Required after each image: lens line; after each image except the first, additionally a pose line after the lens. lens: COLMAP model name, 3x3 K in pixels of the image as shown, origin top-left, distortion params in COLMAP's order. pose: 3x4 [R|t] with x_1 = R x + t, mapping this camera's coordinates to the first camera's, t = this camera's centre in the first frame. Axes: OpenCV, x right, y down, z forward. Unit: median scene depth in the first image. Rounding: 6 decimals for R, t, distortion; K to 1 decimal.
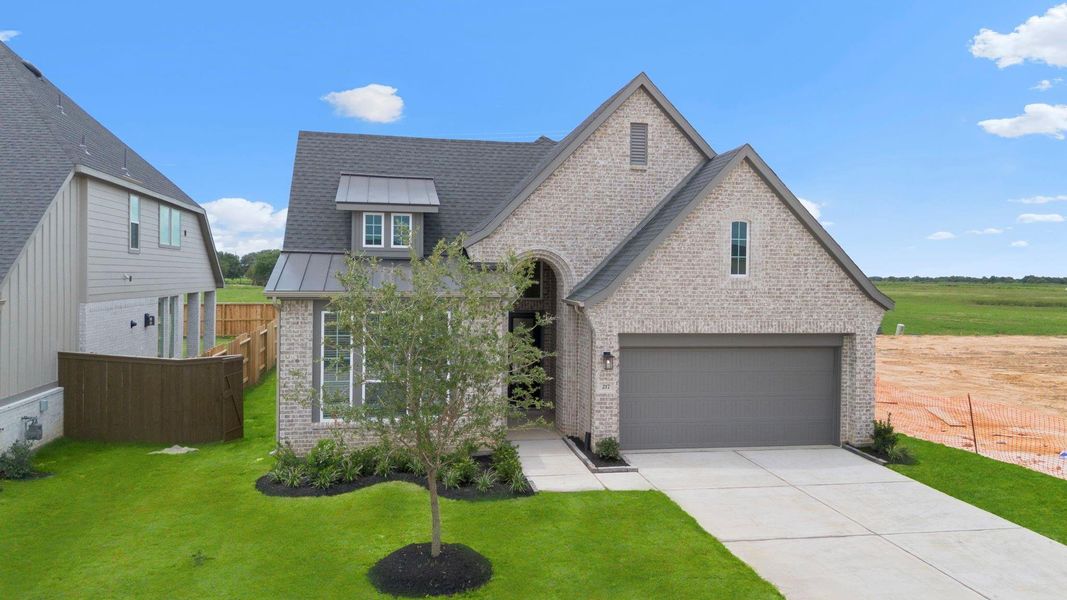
lens RADIAL K [[841.0, 0, 613.9], [0, 841.0, 298.6], [0, 0, 1]] dist [0.045052, -0.005428]
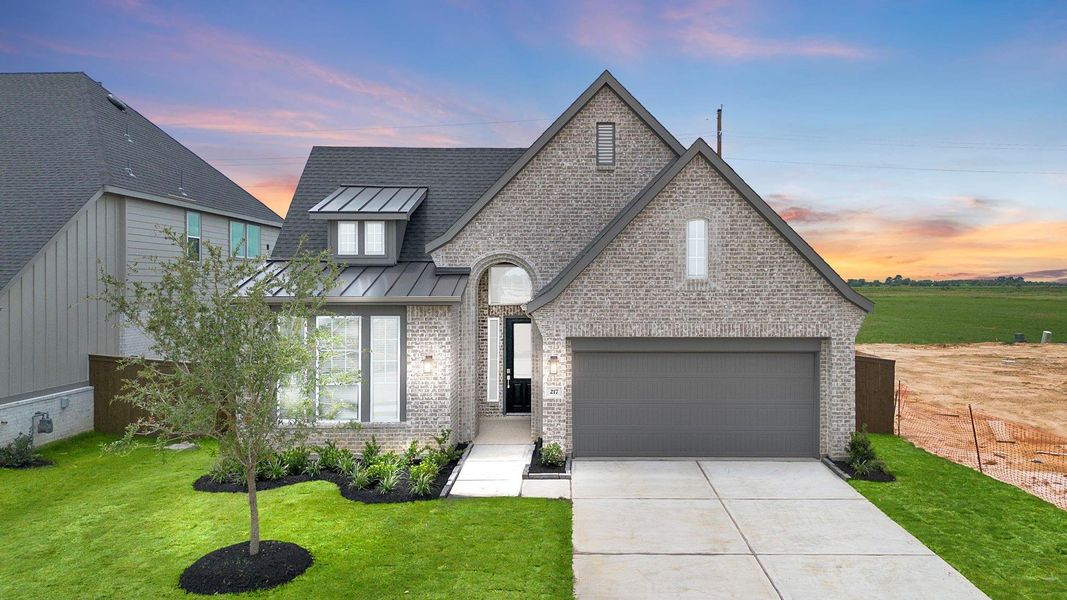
lens RADIAL K [[841.0, 0, 613.9], [0, 841.0, 298.6], [0, 0, 1]] dist [0.045052, -0.005428]
pose [[0.980250, -0.009460, -0.197537, 0.242582], [0.007474, 0.999914, -0.010794, 0.006926], [0.197622, 0.009104, 0.980236, 0.047933]]
